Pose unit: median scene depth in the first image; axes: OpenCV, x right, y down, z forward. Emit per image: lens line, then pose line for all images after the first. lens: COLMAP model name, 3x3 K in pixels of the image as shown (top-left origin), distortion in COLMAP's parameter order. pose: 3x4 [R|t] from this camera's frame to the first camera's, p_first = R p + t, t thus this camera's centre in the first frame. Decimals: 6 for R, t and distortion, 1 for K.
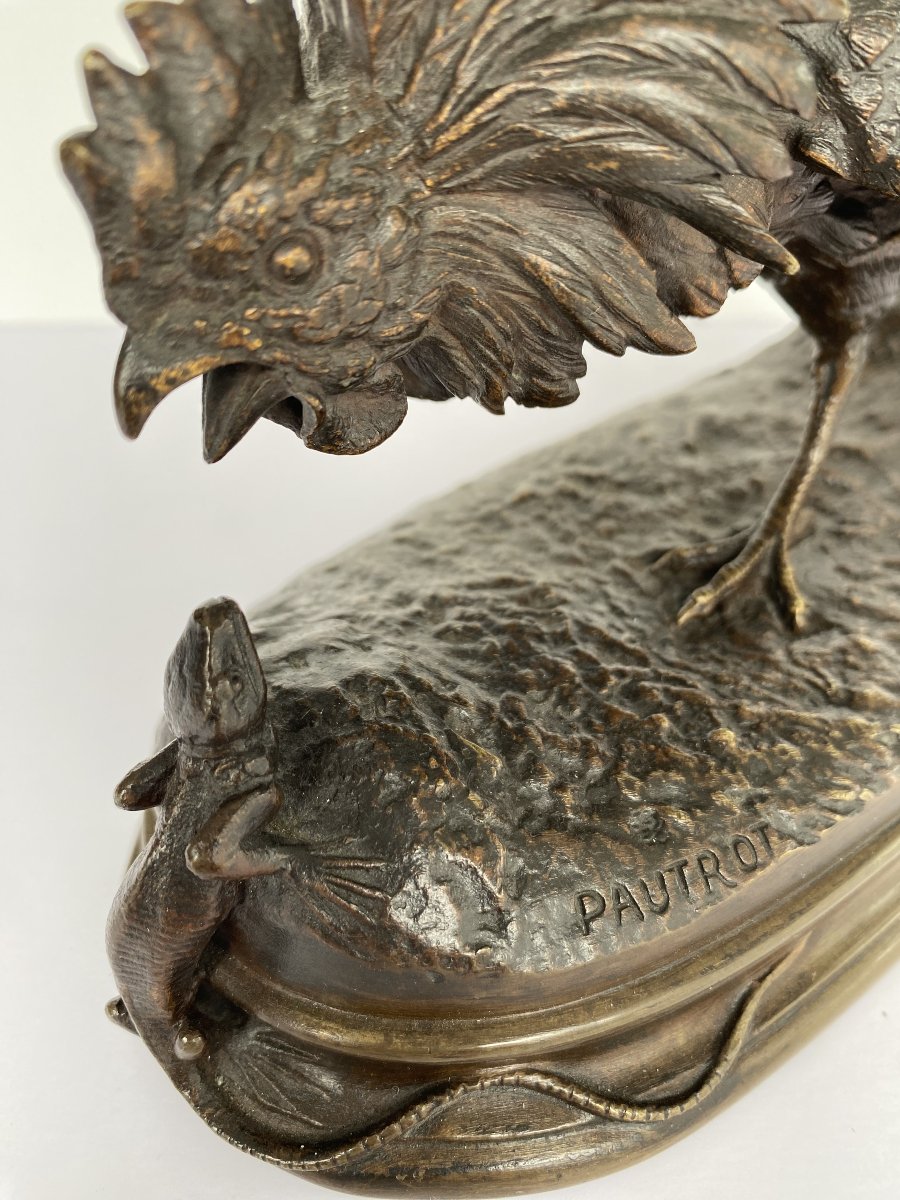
lens RADIAL K [[923.5, 0, 450.0], [0, 923.5, 600.0], [0, 0, 1]] dist [0.022899, -0.111492]
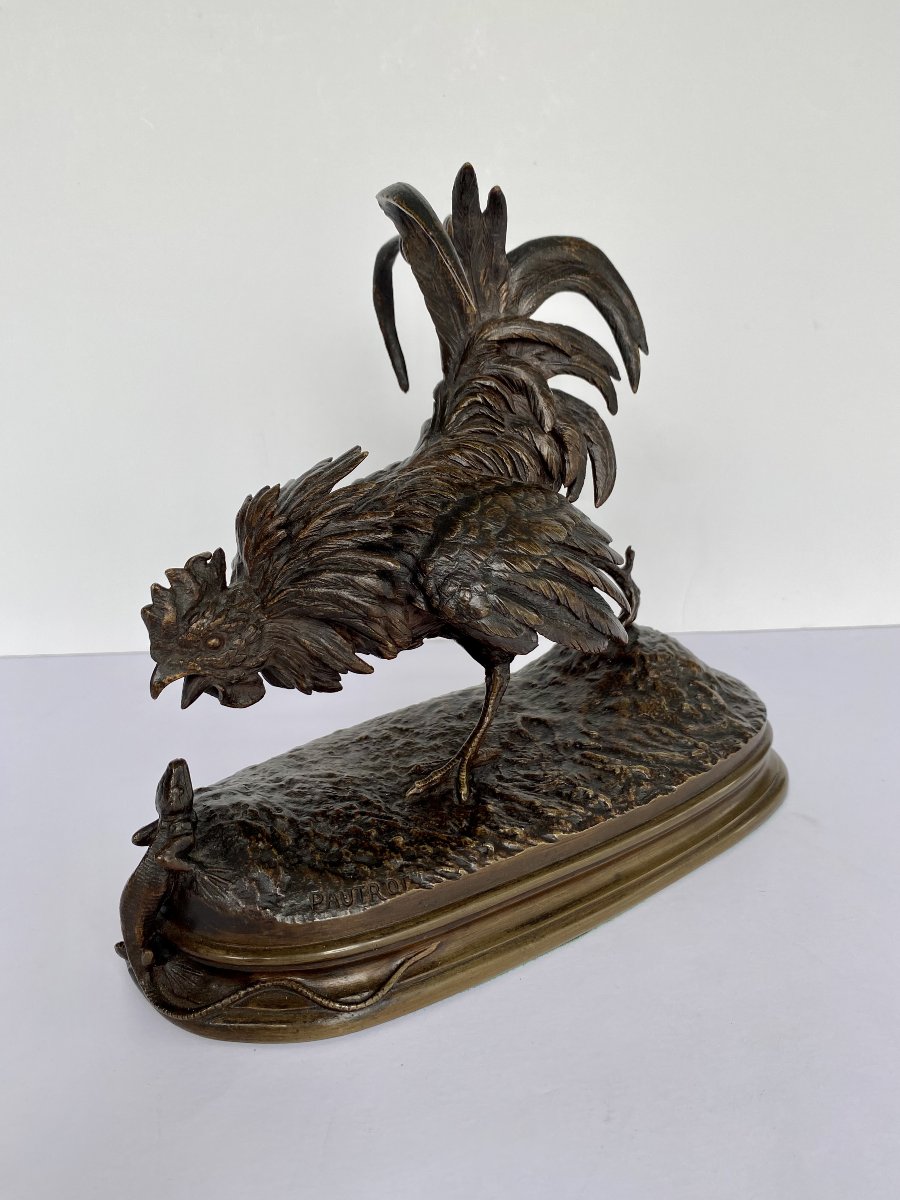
lens RADIAL K [[915.5, 0, 426.7], [0, 915.5, 598.8], [0, 0, 1]] dist [0.088788, -0.299267]
pose [[0.995031, 0.022350, -0.097025, 0.660250], [-0.050348, 0.953654, -0.296665, 0.288015], [0.085898, 0.300076, 0.950040, -1.497153]]
